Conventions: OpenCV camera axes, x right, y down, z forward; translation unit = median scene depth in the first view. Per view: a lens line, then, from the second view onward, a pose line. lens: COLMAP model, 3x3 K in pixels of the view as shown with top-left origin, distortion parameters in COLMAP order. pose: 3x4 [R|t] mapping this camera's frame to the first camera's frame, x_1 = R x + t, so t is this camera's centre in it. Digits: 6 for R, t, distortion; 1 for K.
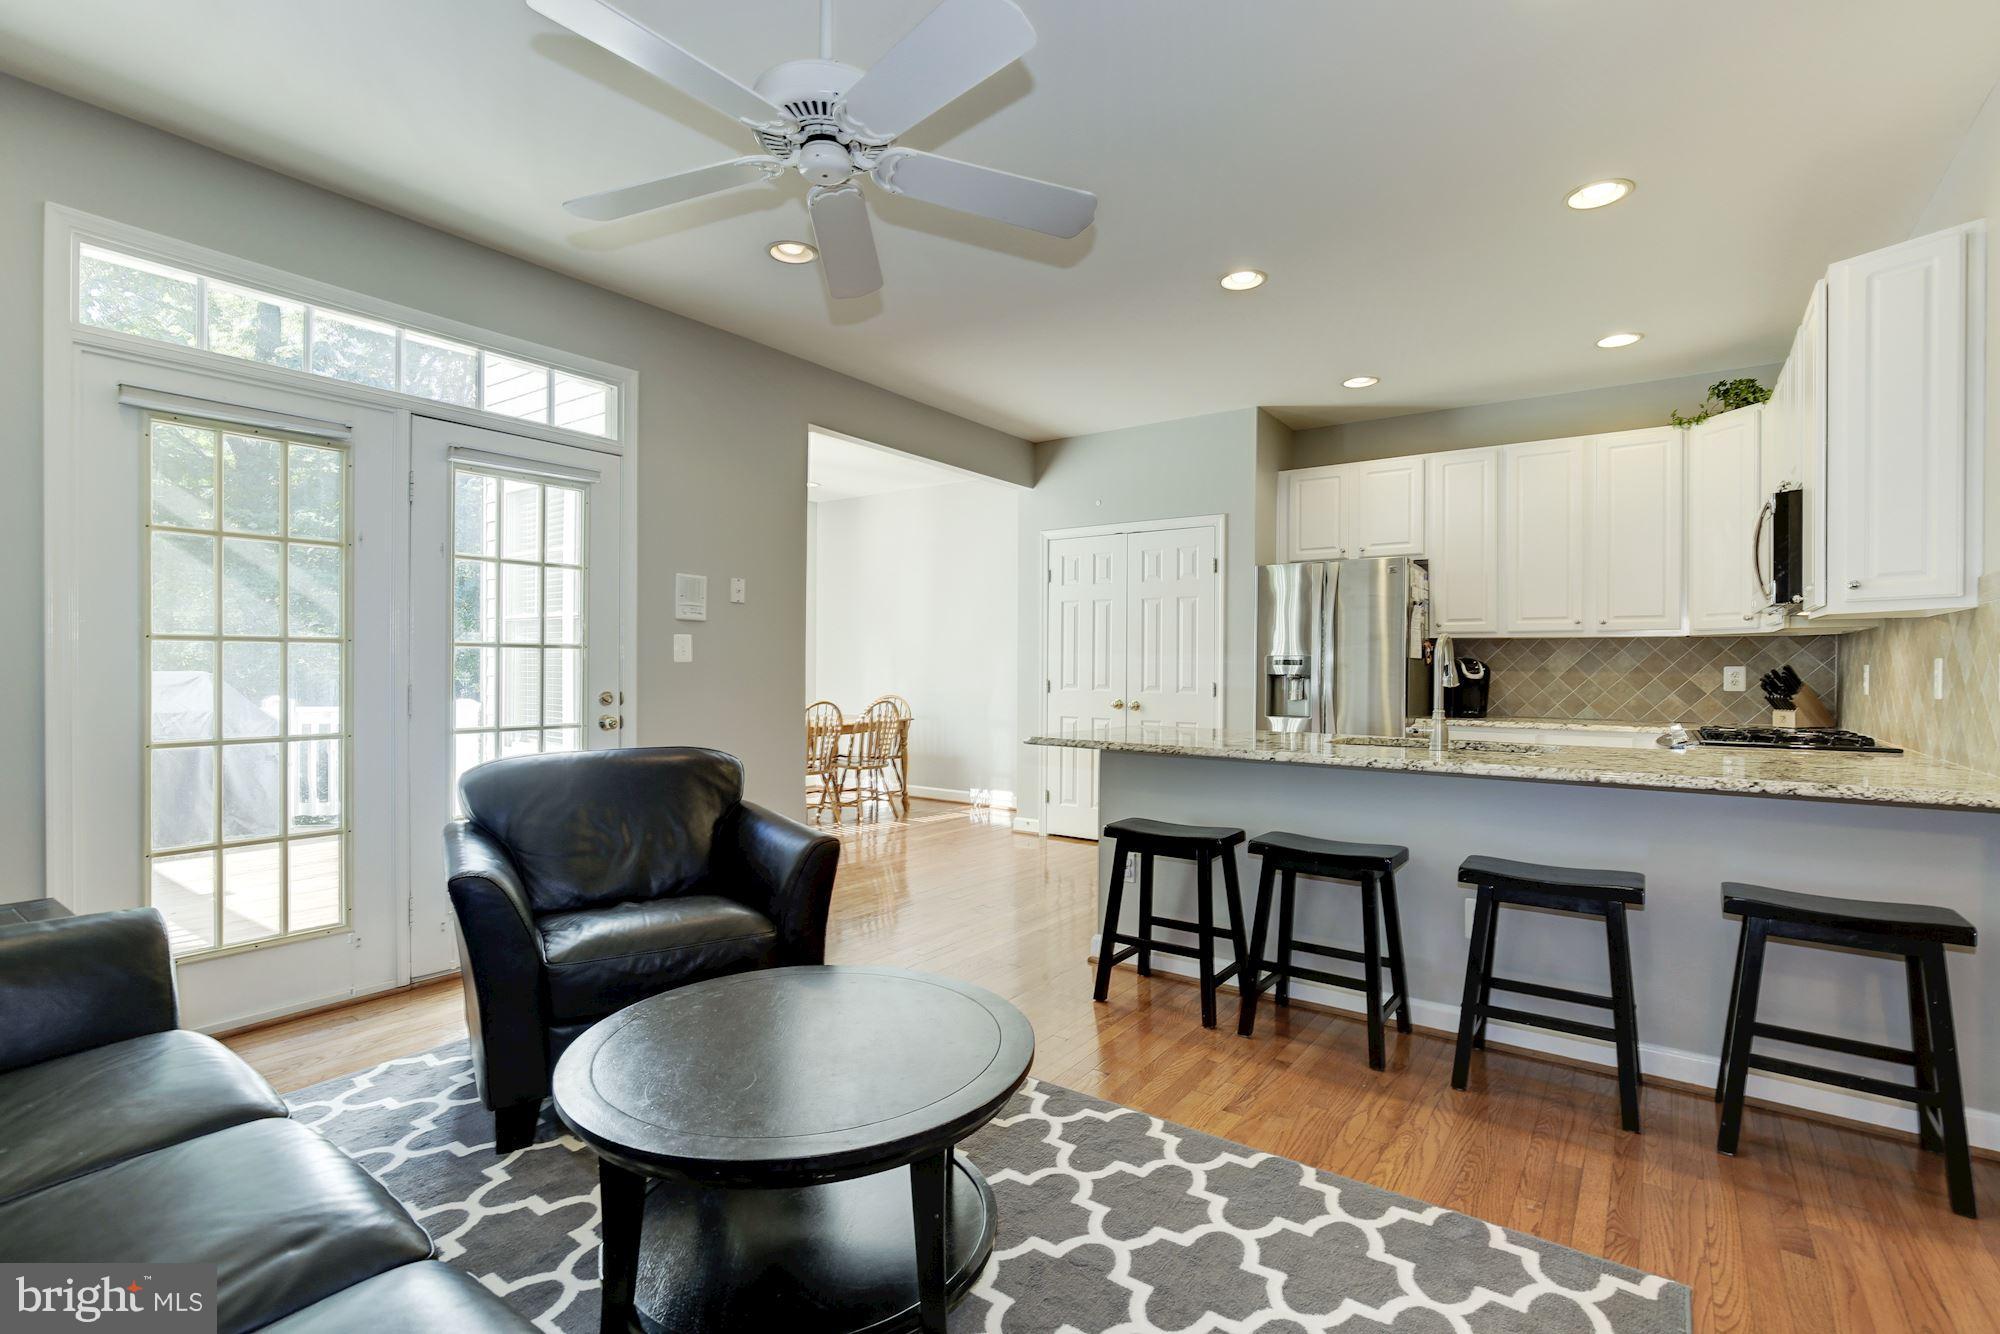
lens RADIAL K [[919.7, 0, 1009.3], [0, 919.7, 668.2], [0, 0, 1]] dist [-0.005791, 0.000648]
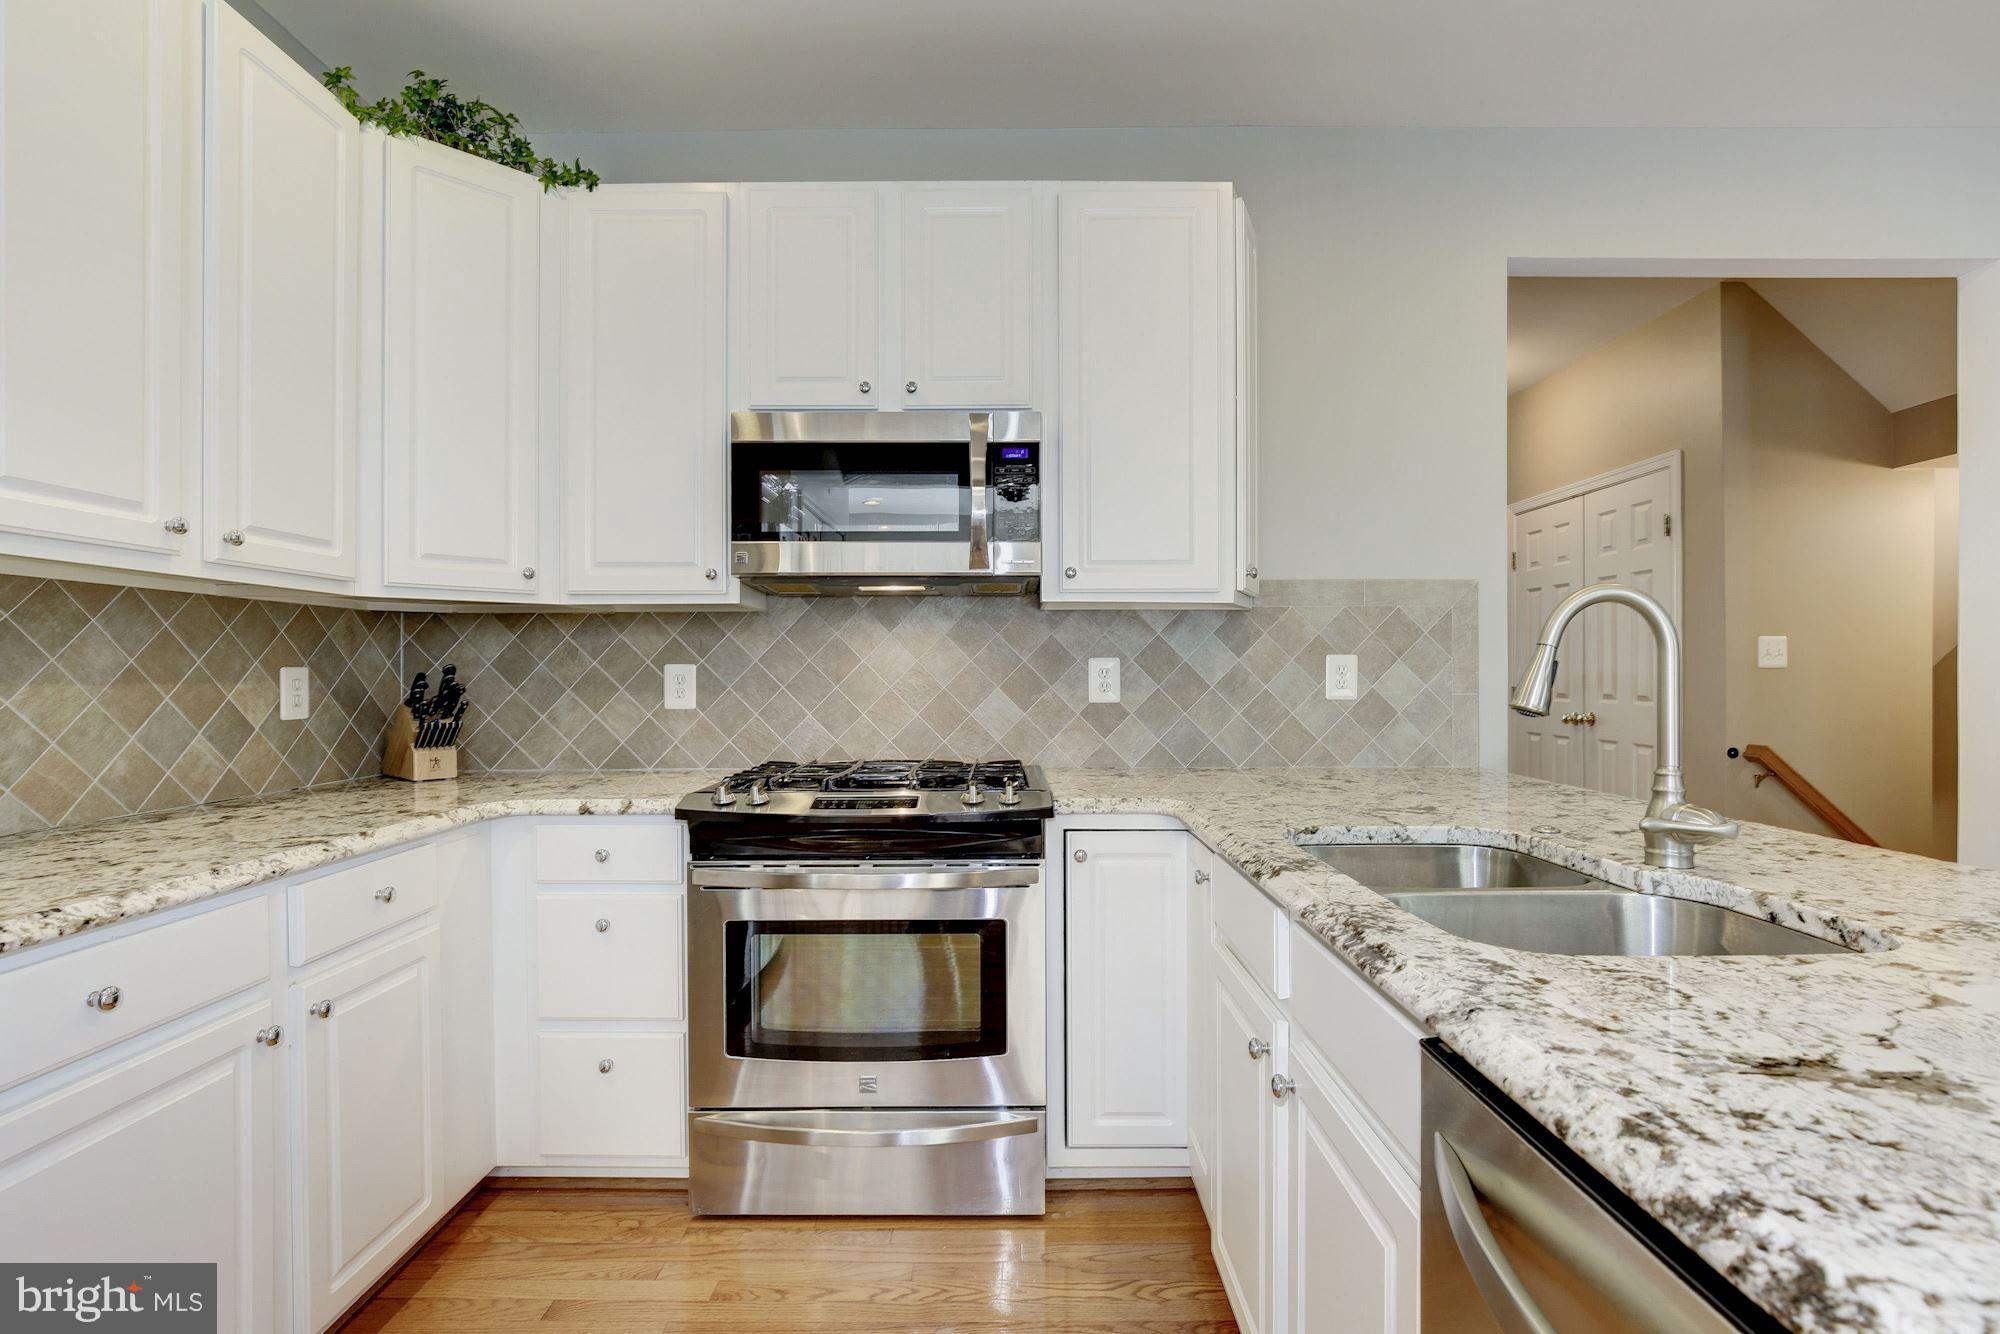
lens RADIAL K [[919.7, 0, 1003.0], [0, 919.7, 671.6], [0, 0, 1]] dist [-0.005791, 0.000648]
pose [[-0.572314, -0.000462, 0.820034, 0.222175], [0.004469, 0.999983, 0.003682, 0.000298], [-0.820022, 0.005772, -0.572302, 1.105063]]
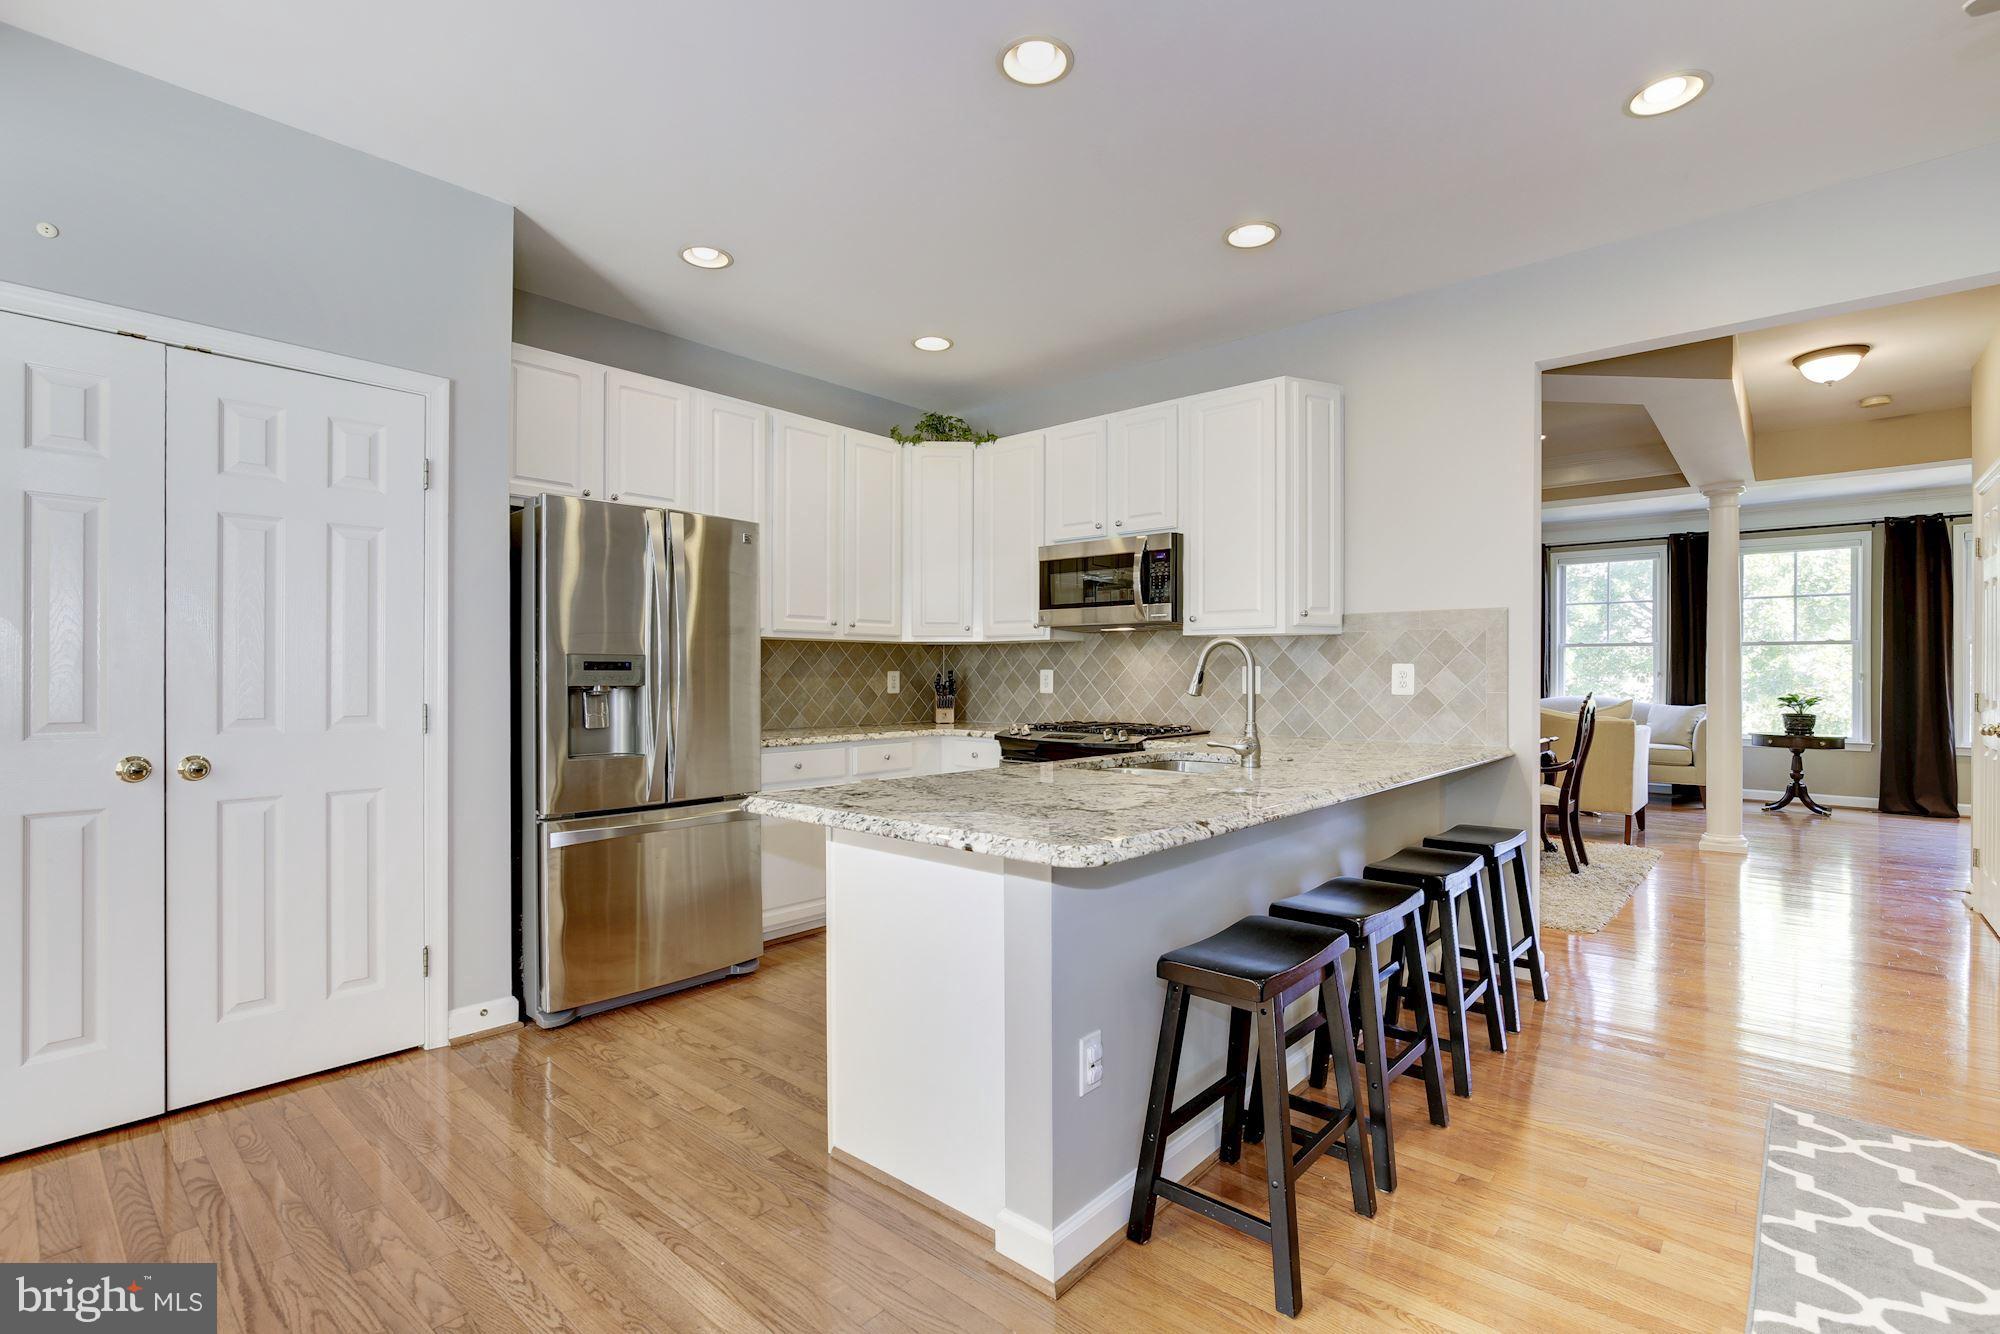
lens RADIAL K [[919.7, 0, 1010.6], [0, 919.7, 671.5], [0, 0, 1]] dist [-0.005791, 0.000648]
pose [[0.102259, -0.001553, 0.994757, -0.337510], [0.003107, 0.999994, 0.001242, -0.002584], [-0.994753, 0.002964, 0.102263, 0.849417]]
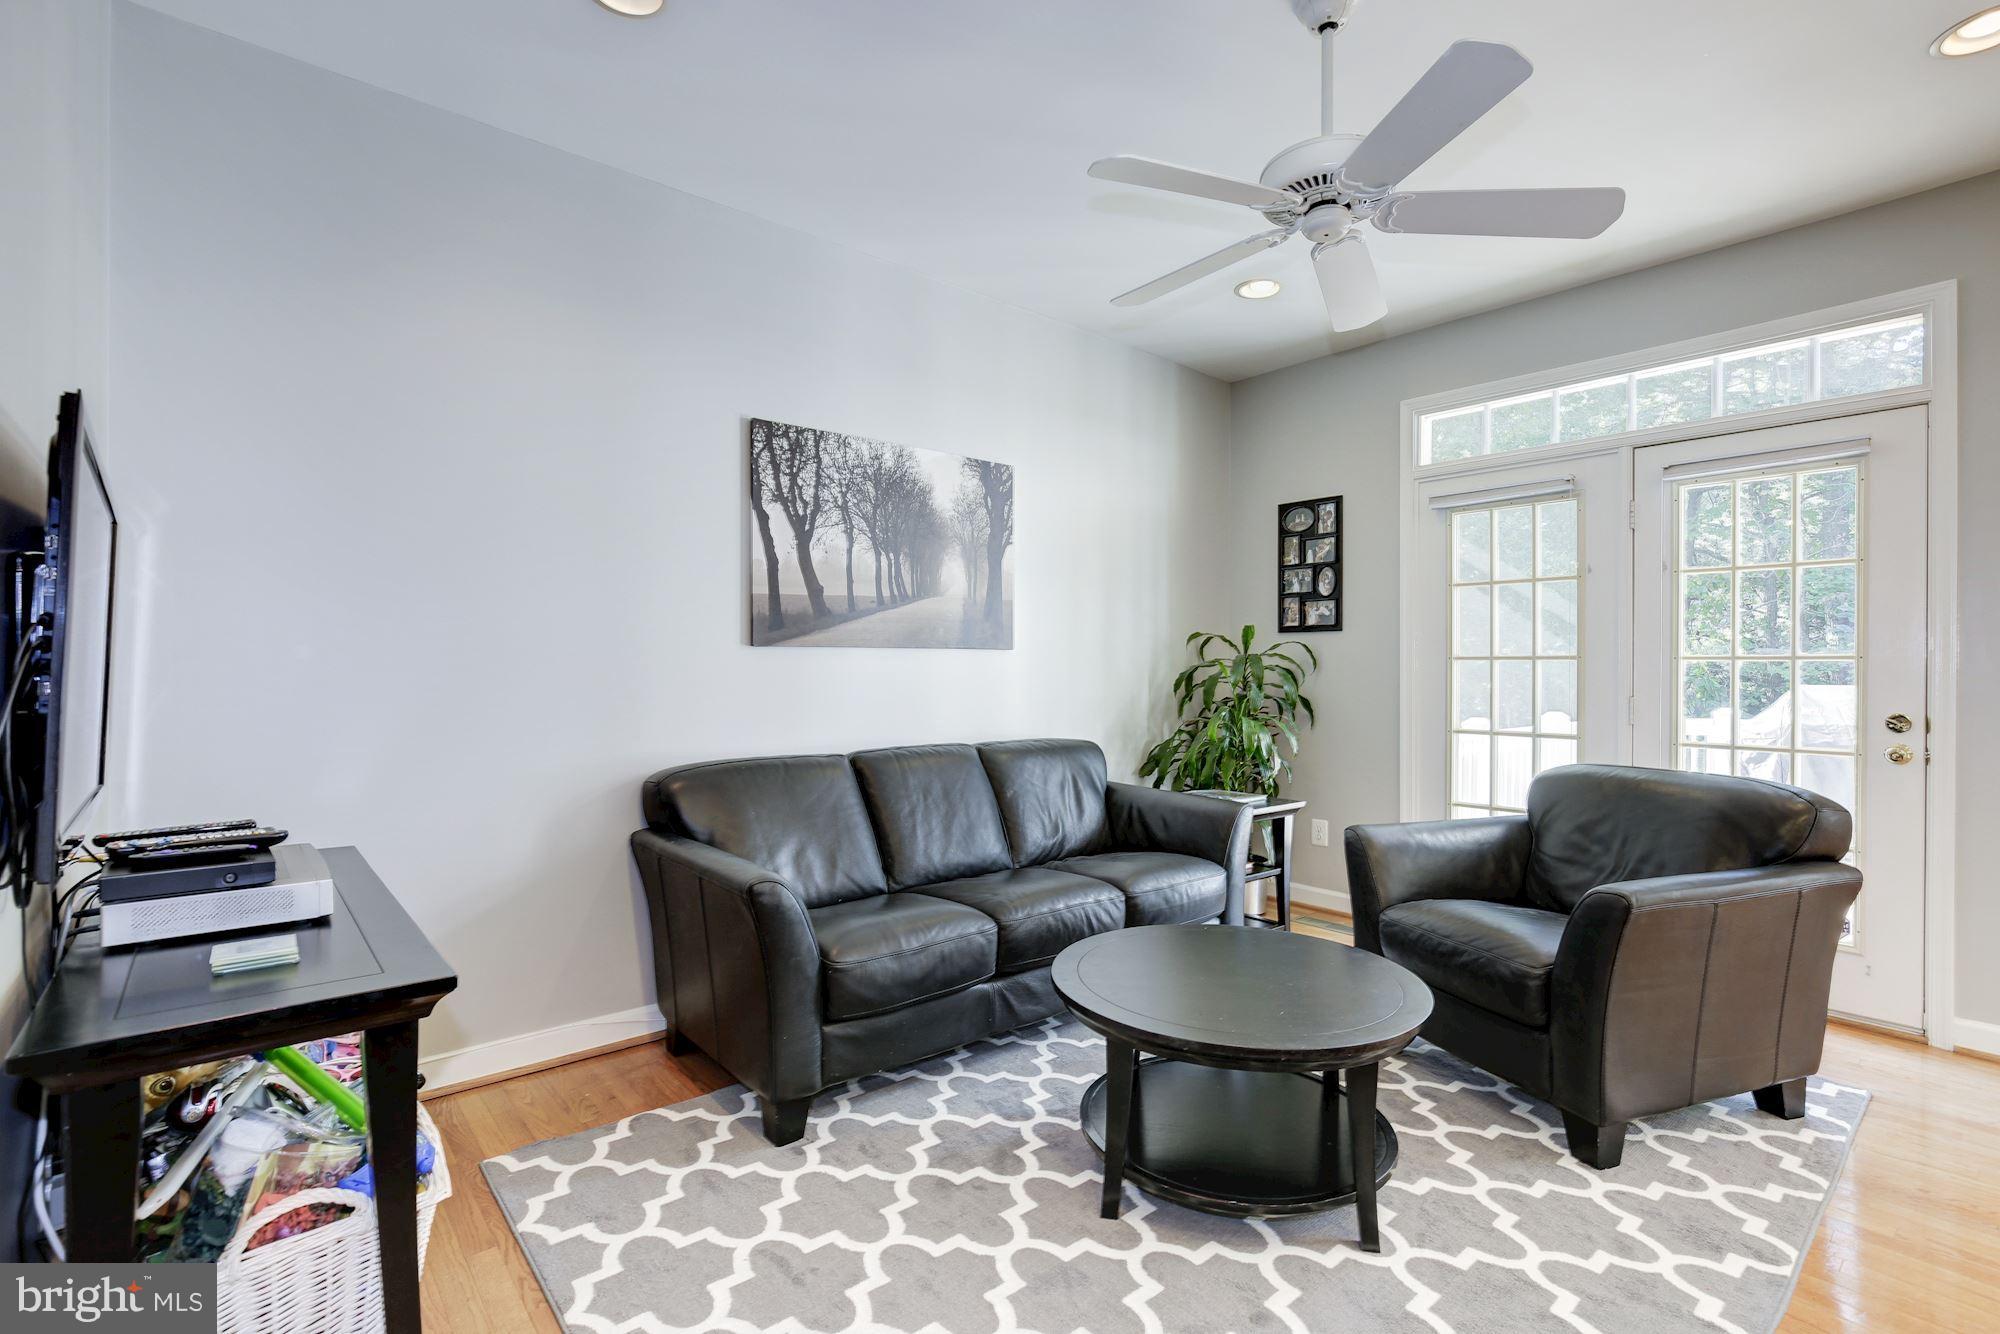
lens RADIAL K [[919.7, 0, 996.0], [0, 919.7, 663.0], [0, 0, 1]] dist [-0.005791, 0.000648]
pose [[-0.252146, -0.009968, -0.967638, 0.462685], [-0.009000, 0.999928, -0.007955, -0.004557], [0.967647, 0.006703, -0.252217, 0.423268]]
